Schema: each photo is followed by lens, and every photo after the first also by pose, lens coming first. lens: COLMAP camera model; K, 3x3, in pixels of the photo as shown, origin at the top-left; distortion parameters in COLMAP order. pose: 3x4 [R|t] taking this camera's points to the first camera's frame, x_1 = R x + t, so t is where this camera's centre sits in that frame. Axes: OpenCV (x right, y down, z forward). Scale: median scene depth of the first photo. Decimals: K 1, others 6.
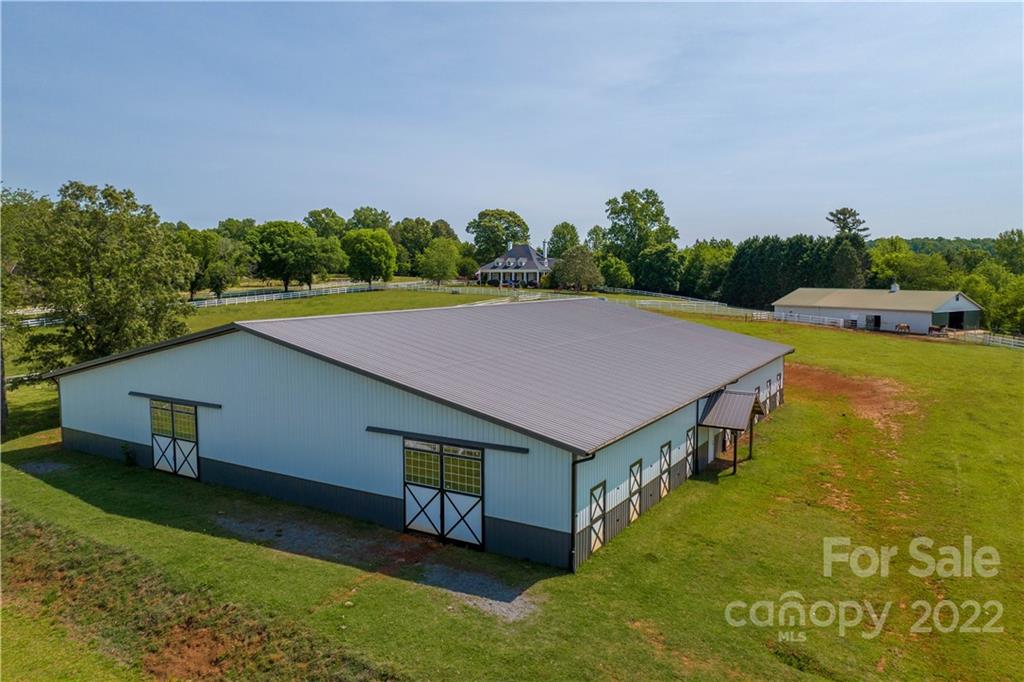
lens RADIAL K [[811.3, 0, 512.0], [0, 811.3, 341.0], [0, 0, 1]] dist [-0.004371, -0.002088]
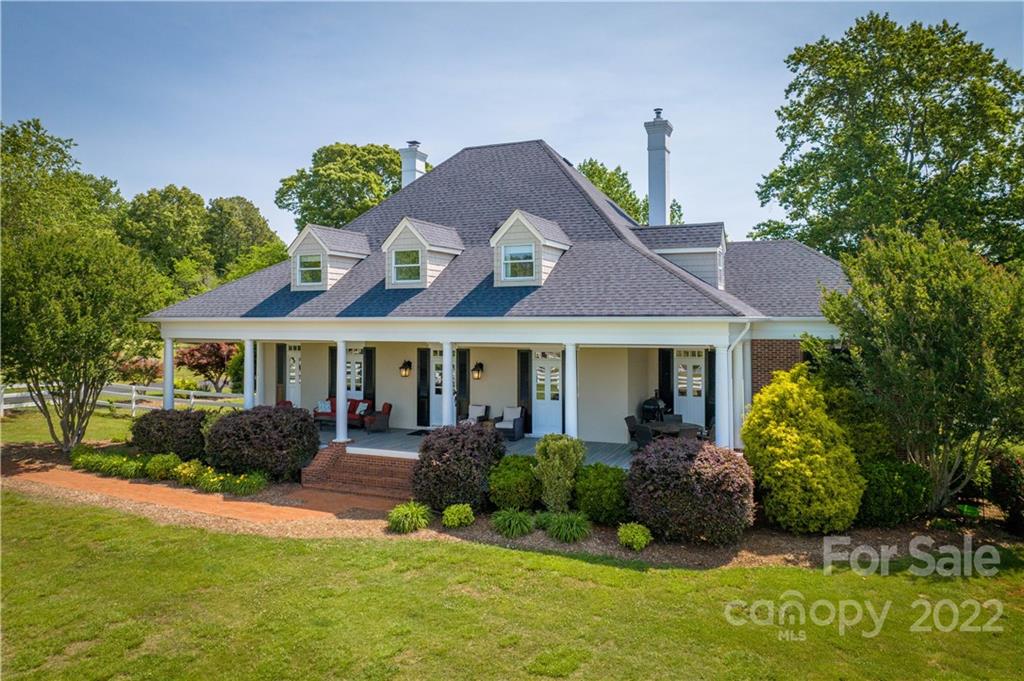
lens RADIAL K [[811.3, 0, 512.0], [0, 811.3, 340.5], [0, 0, 1]] dist [-0.004371, -0.002088]
pose [[0.991624, -0.003990, 0.129095, -0.003417], [0.011540, 0.998262, -0.057789, -0.067628], [-0.128640, 0.058795, 0.989947, 0.763195]]
